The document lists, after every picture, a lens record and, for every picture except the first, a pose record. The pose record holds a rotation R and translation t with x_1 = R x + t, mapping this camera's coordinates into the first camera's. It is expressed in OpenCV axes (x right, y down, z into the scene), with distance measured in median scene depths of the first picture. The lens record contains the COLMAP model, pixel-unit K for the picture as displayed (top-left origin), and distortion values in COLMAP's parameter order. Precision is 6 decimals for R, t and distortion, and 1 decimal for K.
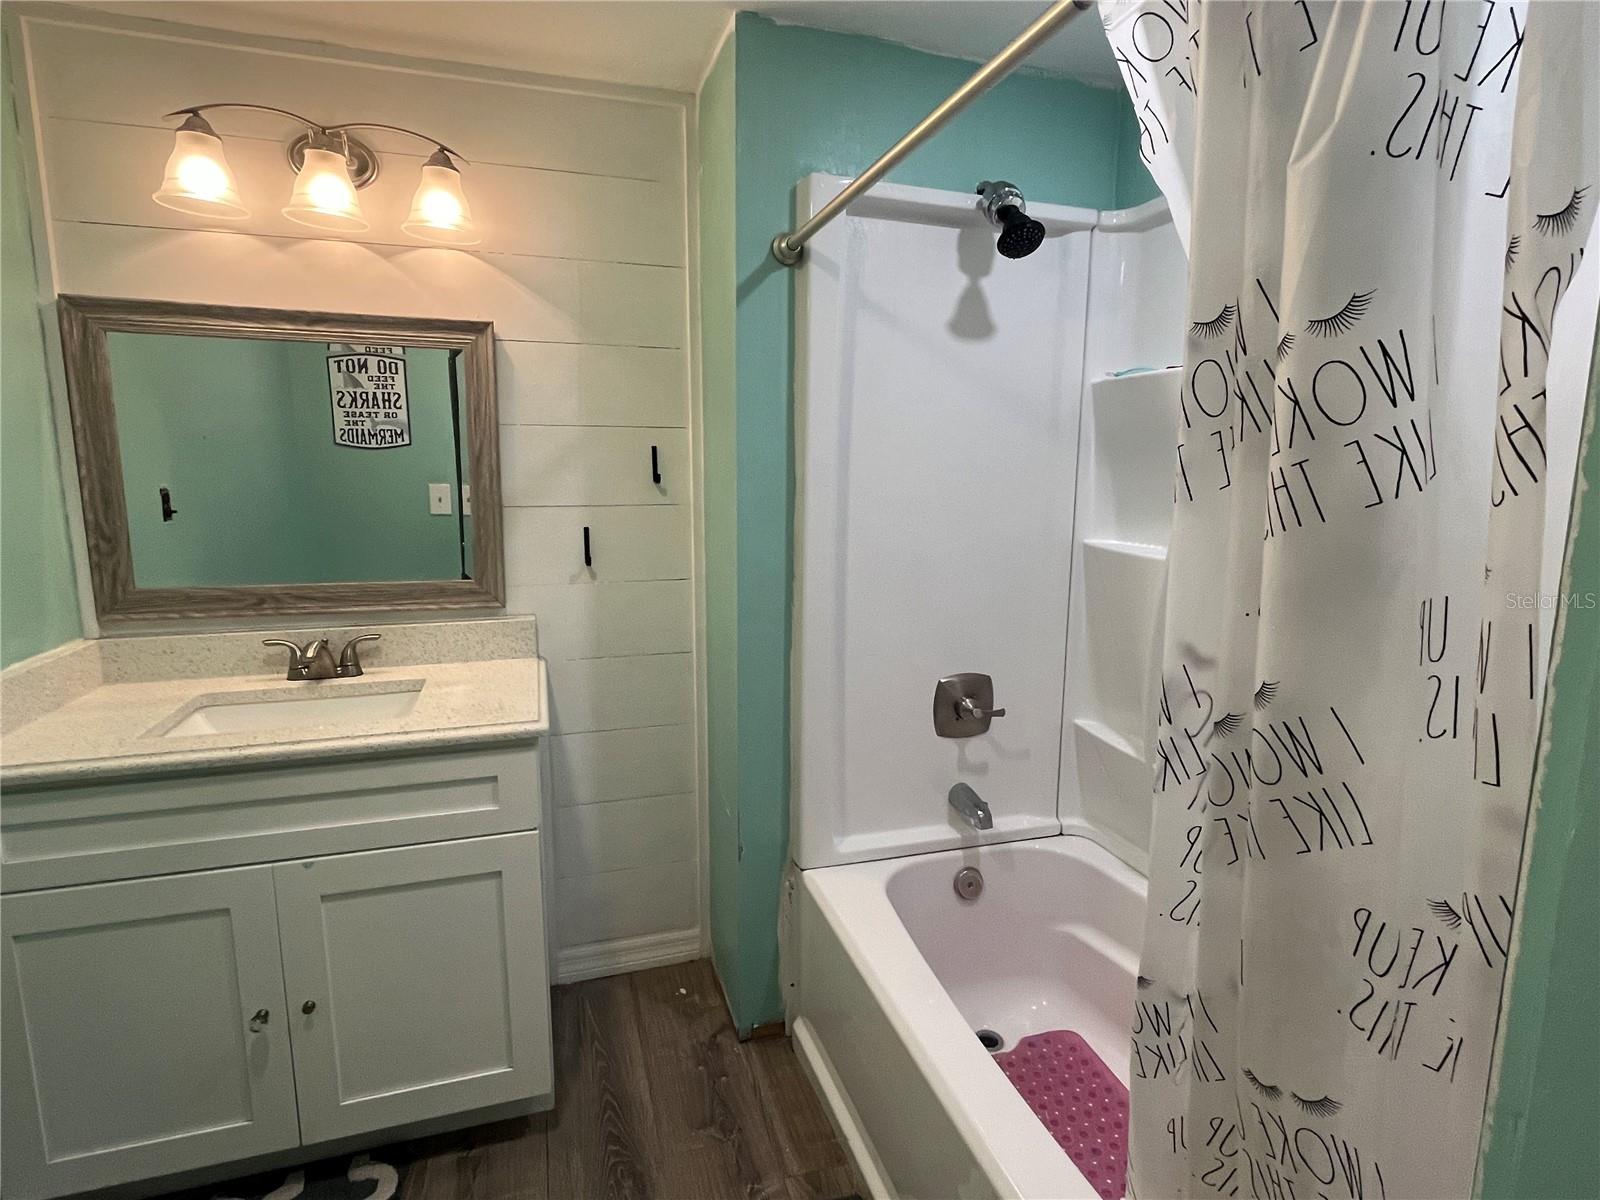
lens RADIAL K [[830.1, 0, 800.0], [0, 830.1, 600.0], [0, 0, 1]] dist [-0.003258, -0.001014]
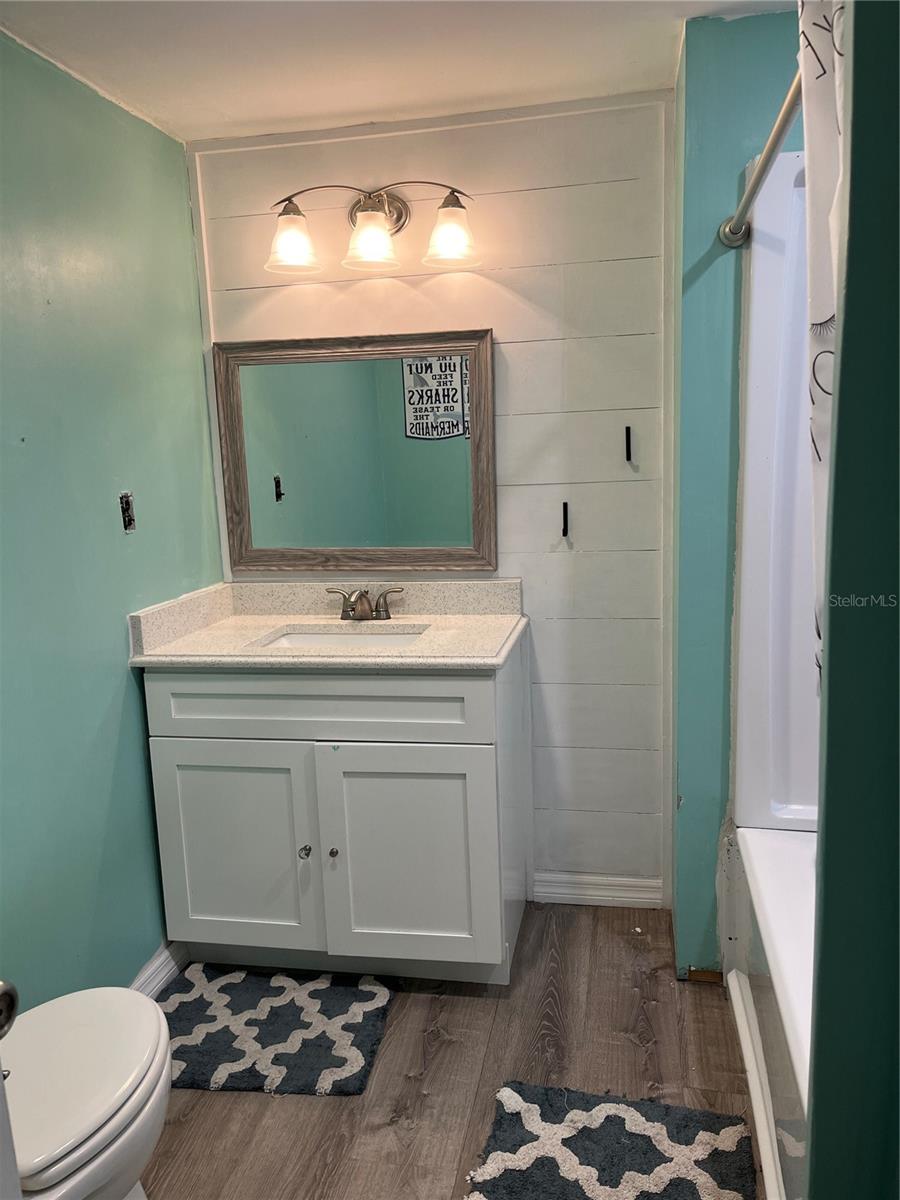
lens RADIAL K [[924.5, 0, 450.8], [0, 924.5, 629.8], [0, 0, 1]] dist [0.062208, -0.084516]
pose [[0.871501, 0.055588, -0.487234, 0.246750], [-0.037329, 0.998192, 0.047114, 0.034562], [0.488972, -0.022872, 0.872000, -0.198532]]
